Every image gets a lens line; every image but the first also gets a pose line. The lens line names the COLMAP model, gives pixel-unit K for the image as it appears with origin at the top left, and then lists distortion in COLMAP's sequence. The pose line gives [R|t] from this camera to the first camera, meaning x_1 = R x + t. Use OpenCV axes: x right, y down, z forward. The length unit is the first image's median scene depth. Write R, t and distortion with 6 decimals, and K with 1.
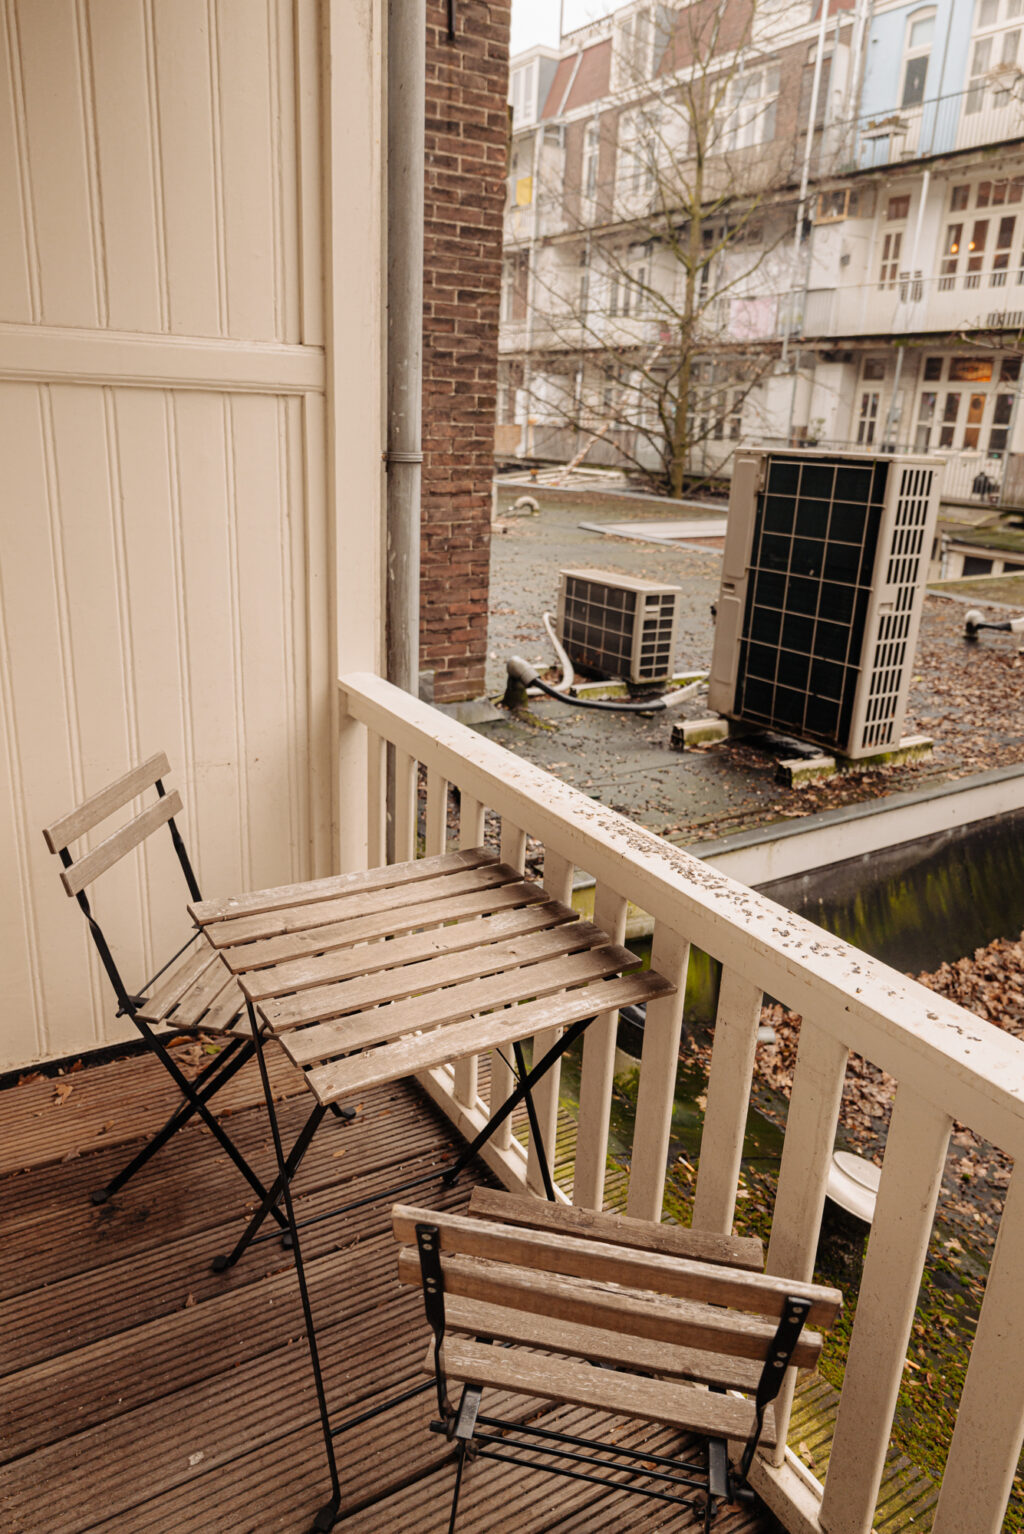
lens RADIAL K [[1040.9, 0, 473.0], [0, 1040.9, 735.2], [0, 0, 1]] dist [0.001735, -0.000564]
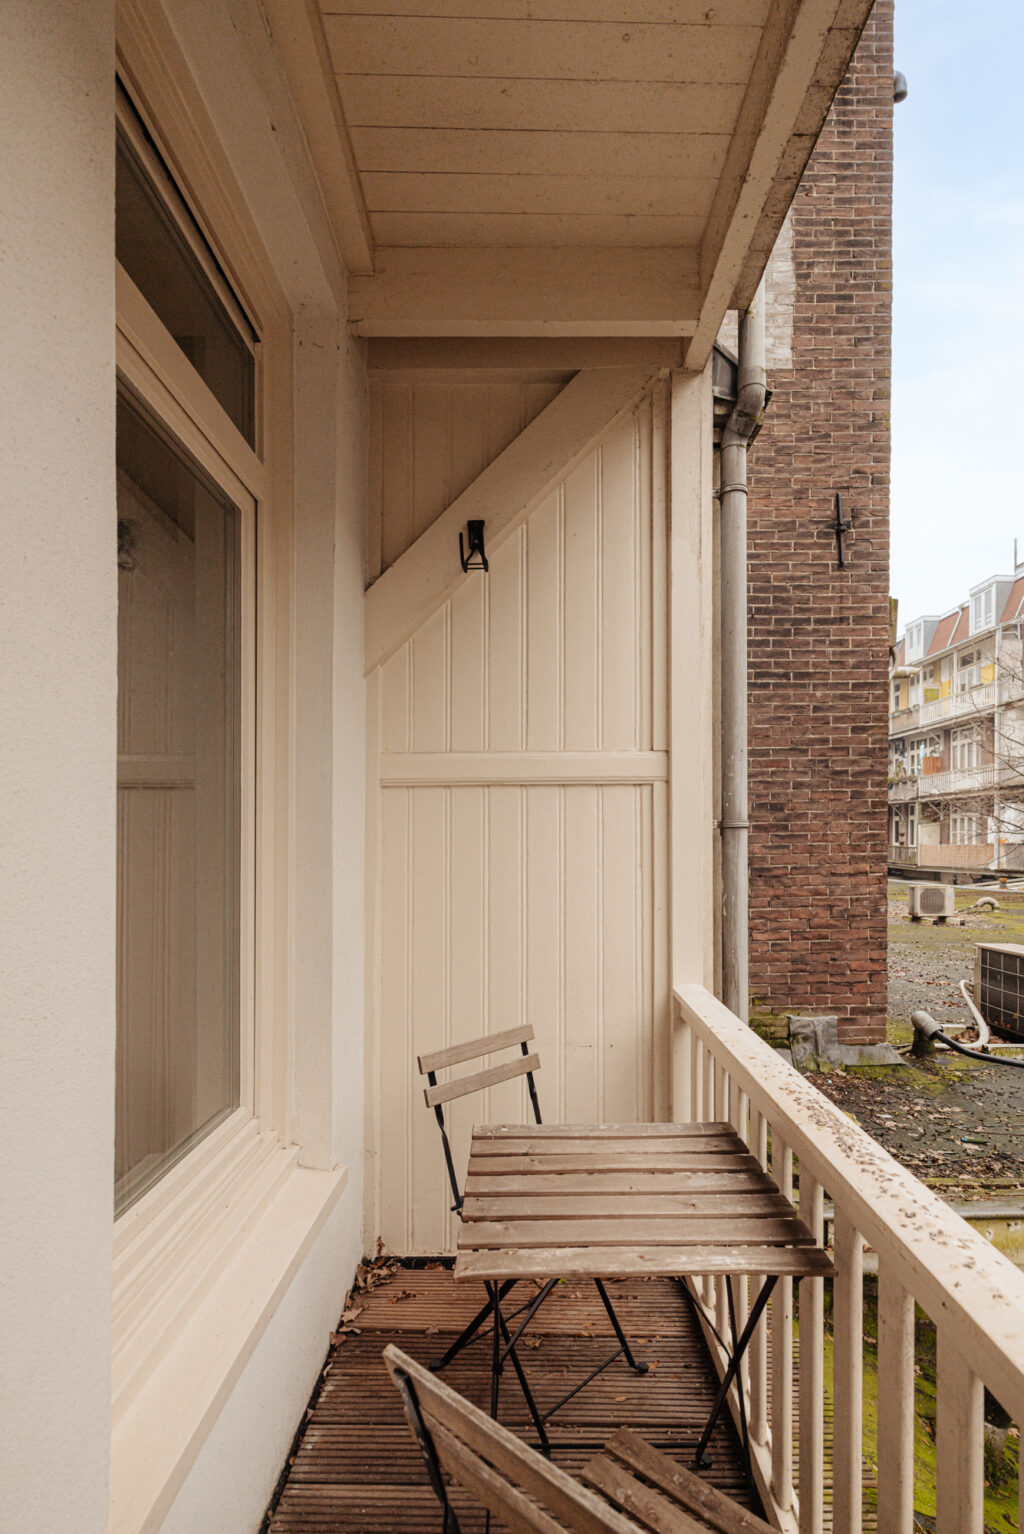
lens RADIAL K [[744.2, 0, 524.5], [0, 744.2, 846.4], [0, 0, 1]] dist [0.002950, -0.001791]
pose [[0.855892, -0.041872, -0.515457, 0.106251], [-0.117180, 0.955092, -0.272155, 0.028190], [0.503704, 0.293337, 0.812549, 0.052010]]
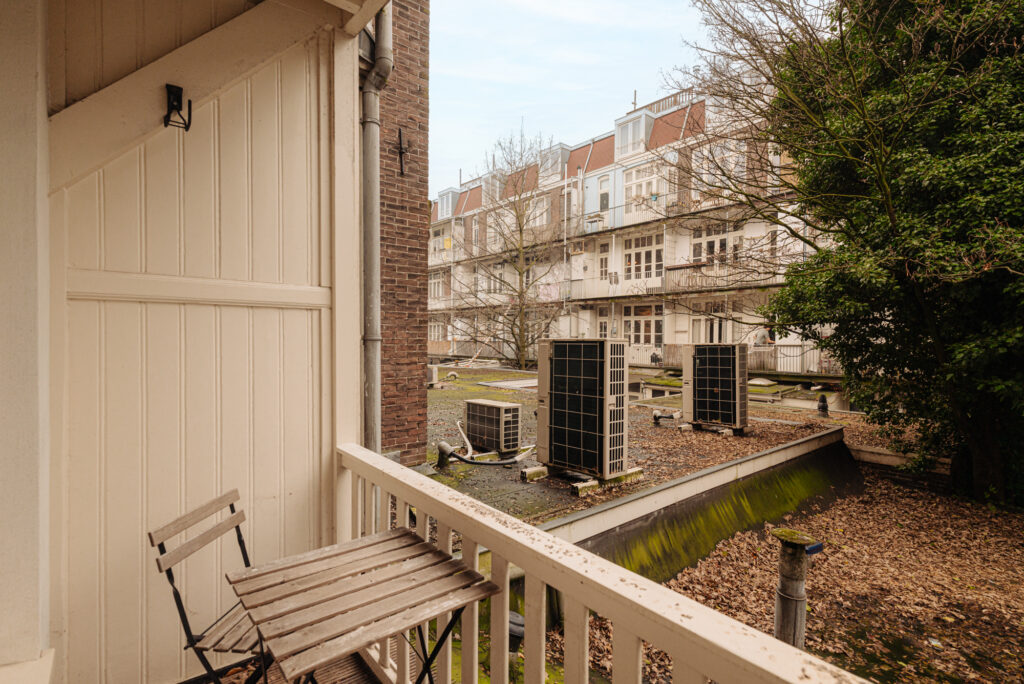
lens RADIAL K [[500.8, 0, 506.1], [0, 500.8, 346.1], [0, 0, 1]] dist [0.009616, -0.001538]
pose [[0.988487, -0.032330, 0.147812, 0.027281], [0.072477, 0.958710, -0.274994, 0.024338], [-0.132818, 0.282541, 0.950016, 0.007818]]
